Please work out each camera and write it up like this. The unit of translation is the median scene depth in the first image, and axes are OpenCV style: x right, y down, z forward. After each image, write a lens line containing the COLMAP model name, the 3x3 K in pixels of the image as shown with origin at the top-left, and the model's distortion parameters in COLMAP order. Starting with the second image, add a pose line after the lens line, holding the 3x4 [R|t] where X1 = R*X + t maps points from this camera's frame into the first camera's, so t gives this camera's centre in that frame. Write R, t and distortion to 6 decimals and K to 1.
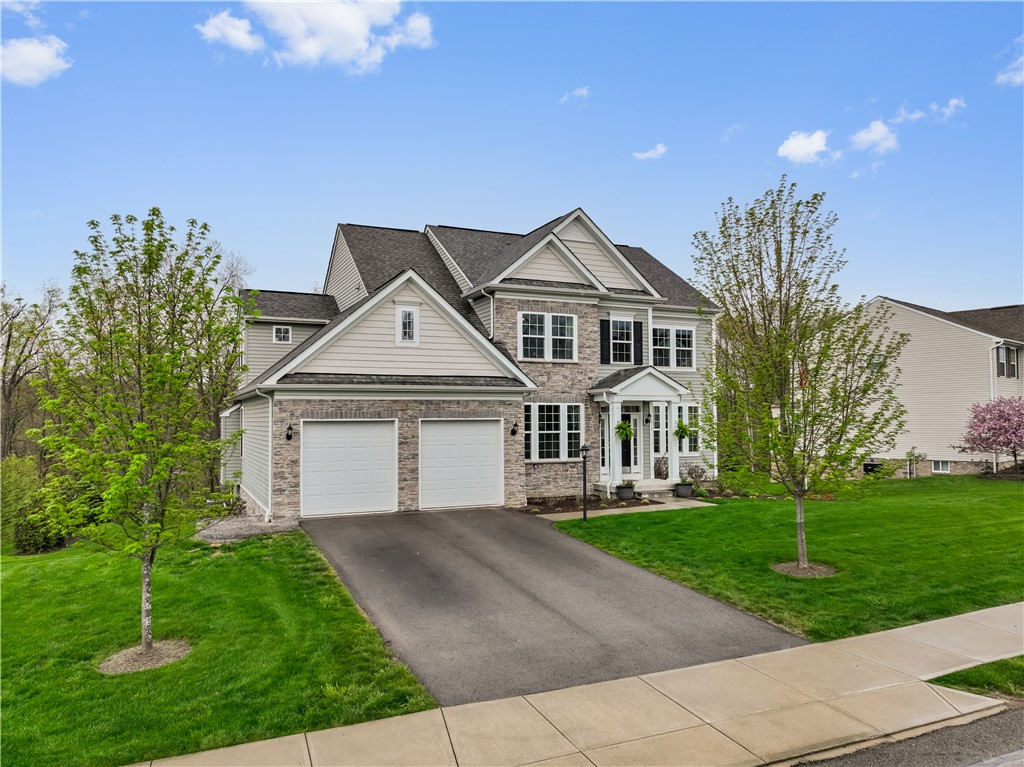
lens RADIAL K [[756.0, 0, 510.7], [0, 756.0, 388.0], [0, 0, 1]] dist [0.012461, 0.004000]
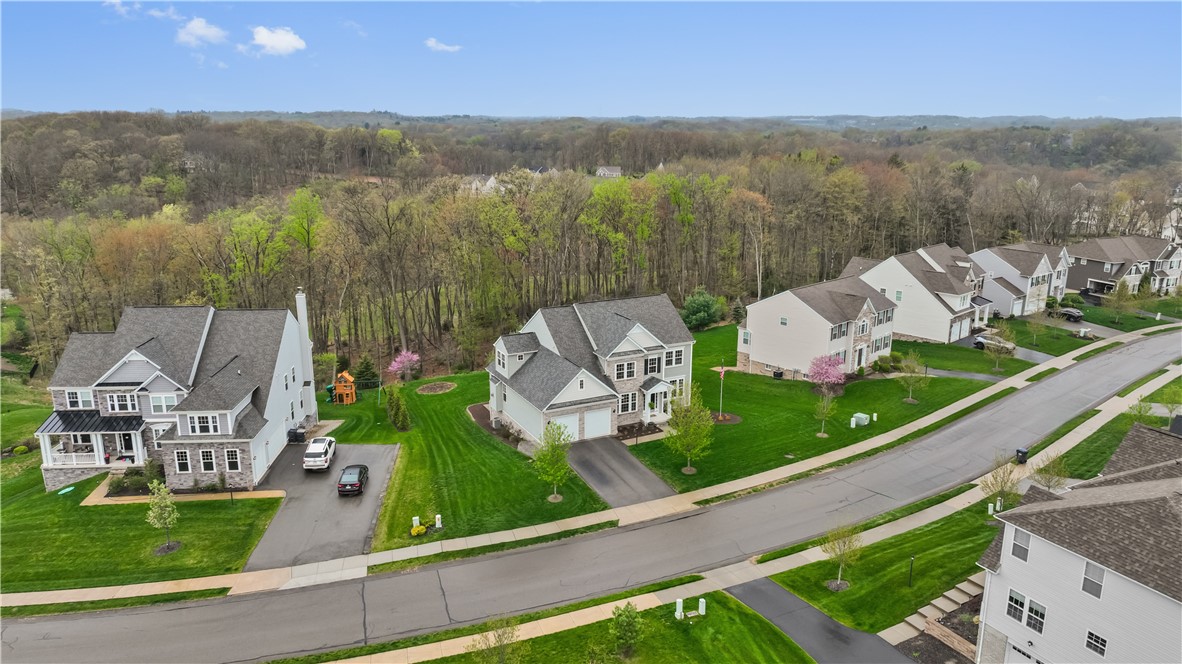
lens RADIAL K [[815.2, 0, 592.0], [0, 815.2, 329.5], [0, 0, 1]] dist [-0.009325, -0.001186]
pose [[0.999164, 0.000443, 0.040885, -0.195289], [-0.011165, 0.964895, 0.262400, -0.997407], [-0.039333, -0.262637, 0.964093, -1.836135]]
